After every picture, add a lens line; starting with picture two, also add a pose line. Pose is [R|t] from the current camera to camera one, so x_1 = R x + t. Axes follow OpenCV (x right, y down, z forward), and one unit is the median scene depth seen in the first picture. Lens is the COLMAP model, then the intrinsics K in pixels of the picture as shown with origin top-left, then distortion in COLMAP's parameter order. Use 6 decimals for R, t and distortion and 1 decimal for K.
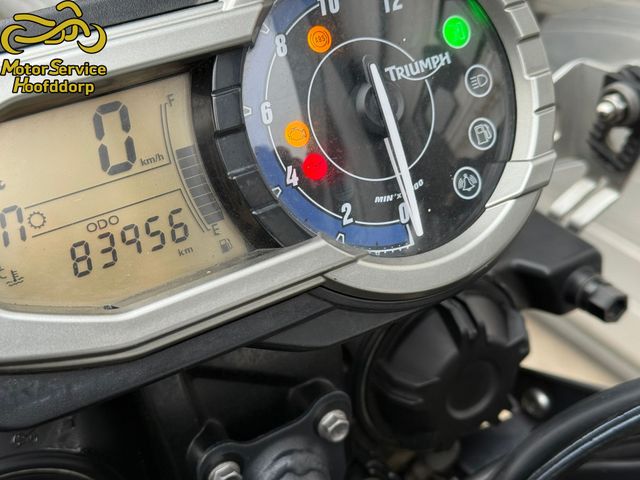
lens RADIAL K [[950.2, 0, 319.0], [0, 950.2, 238.8], [0, 0, 1]] dist [0.140601, 0.000000]
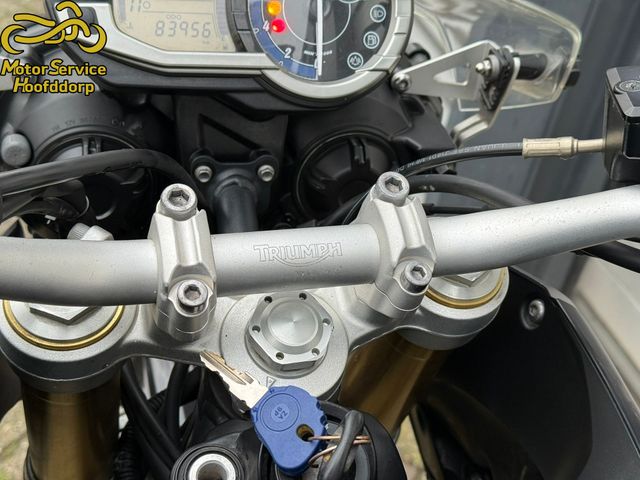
lens RADIAL K [[950.2, 0, 321.0], [0, 950.2, 241.2], [0, 0, 1]] dist [0.140601, 0.000000]
pose [[0.935302, 0.313171, -0.164722, 0.554807], [-0.312087, 0.949477, 0.033100, 0.264678], [0.166766, 0.020449, 0.985784, -1.007949]]
